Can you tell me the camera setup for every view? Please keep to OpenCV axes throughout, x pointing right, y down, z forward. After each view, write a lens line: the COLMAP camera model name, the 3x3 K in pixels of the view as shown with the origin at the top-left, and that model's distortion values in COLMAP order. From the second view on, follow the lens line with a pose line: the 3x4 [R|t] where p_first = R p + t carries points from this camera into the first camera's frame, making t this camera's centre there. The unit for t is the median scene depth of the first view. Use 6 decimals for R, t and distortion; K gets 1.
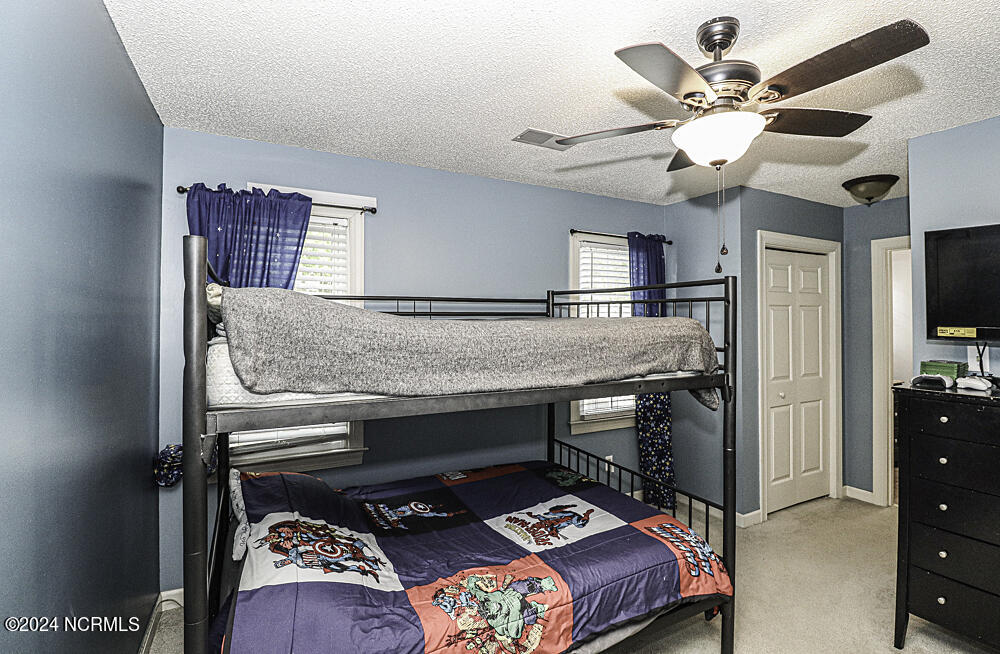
lens RADIAL K [[471.9, 0, 505.1], [0, 471.9, 319.7], [0, 0, 1]] dist [-0.011517, -0.005290]
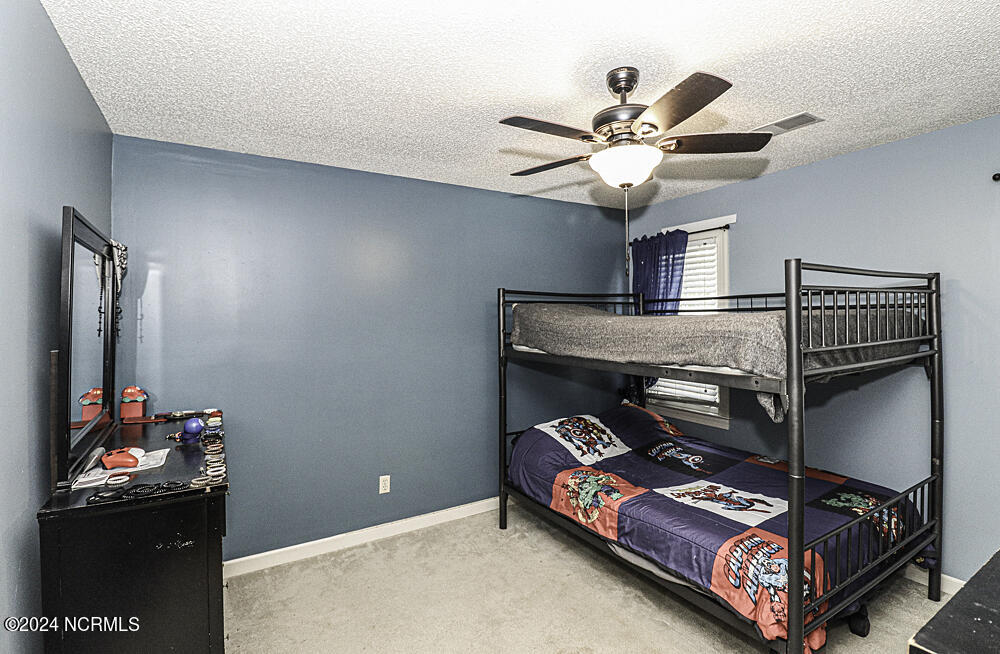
lens RADIAL K [[471.9, 0, 504.0], [0, 471.9, 318.0], [0, 0, 1]] dist [-0.011517, -0.005290]
pose [[0.060375, 0.000590, -0.998176, 1.131766], [0.010681, 0.999942, 0.001237, 0.000687], [0.998119, -0.010736, 0.060365, 0.416347]]
